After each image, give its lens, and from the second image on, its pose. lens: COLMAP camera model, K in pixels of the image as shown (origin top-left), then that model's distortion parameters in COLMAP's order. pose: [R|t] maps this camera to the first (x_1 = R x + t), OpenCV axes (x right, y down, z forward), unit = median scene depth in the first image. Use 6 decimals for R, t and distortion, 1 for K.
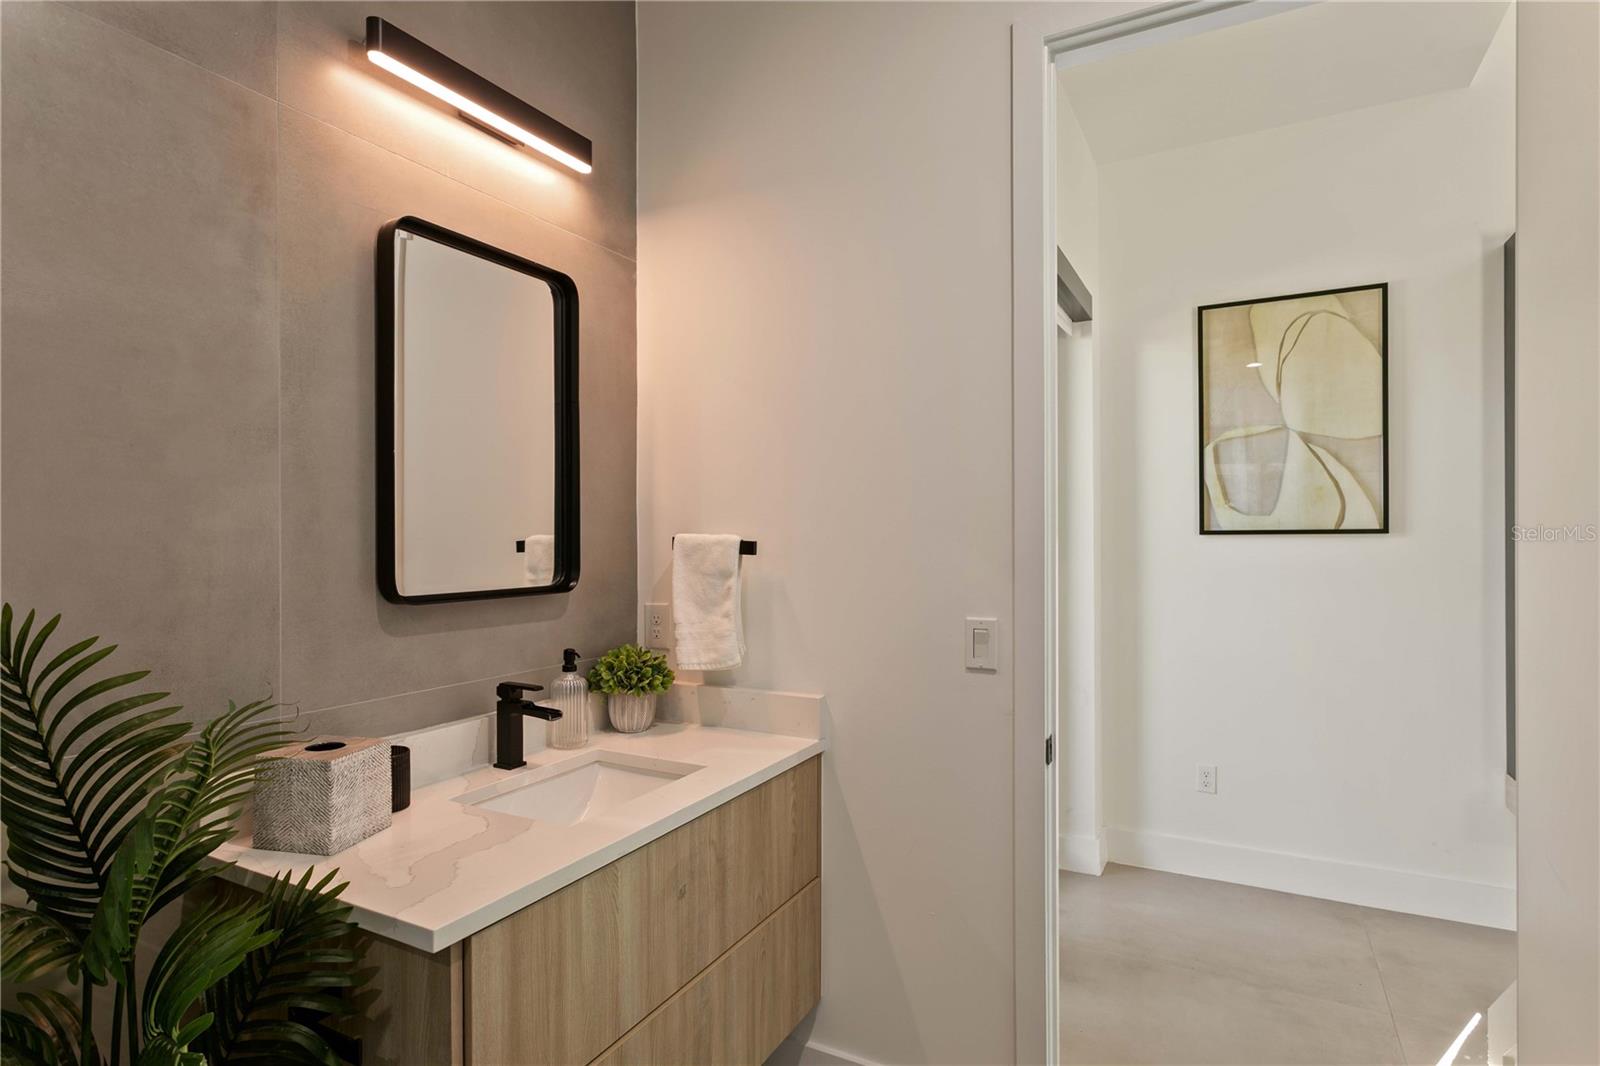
lens RADIAL K [[838.1, 0, 789.3], [0, 838.1, 530.0], [0, 0, 1]] dist [0.002481, 0.000469]
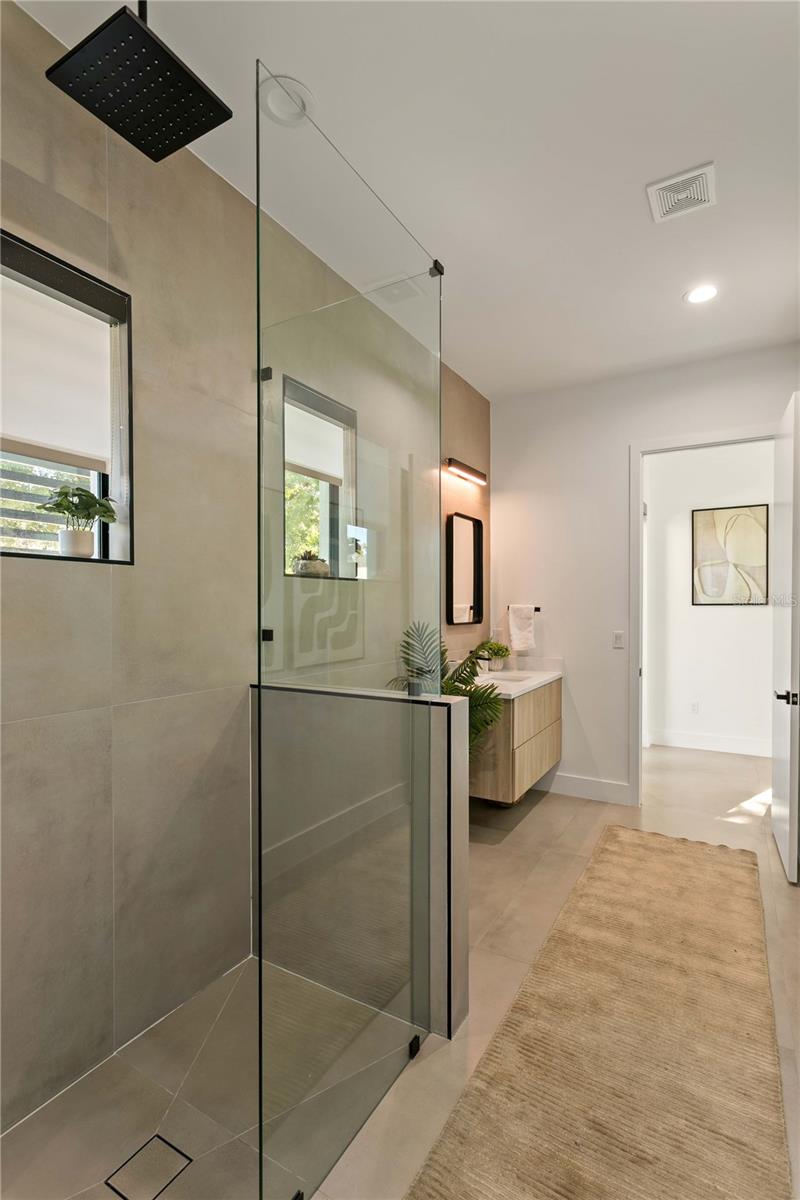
lens RADIAL K [[560.7, 0, 409.3], [0, 560.7, 606.1], [0, 0, 1]] dist [-0.002081, 0.000966]
pose [[0.999710, 0.003198, -0.023883, -0.316837], [-0.002979, 0.999953, 0.009187, -0.005342], [0.023911, -0.009113, 0.999673, -0.703280]]
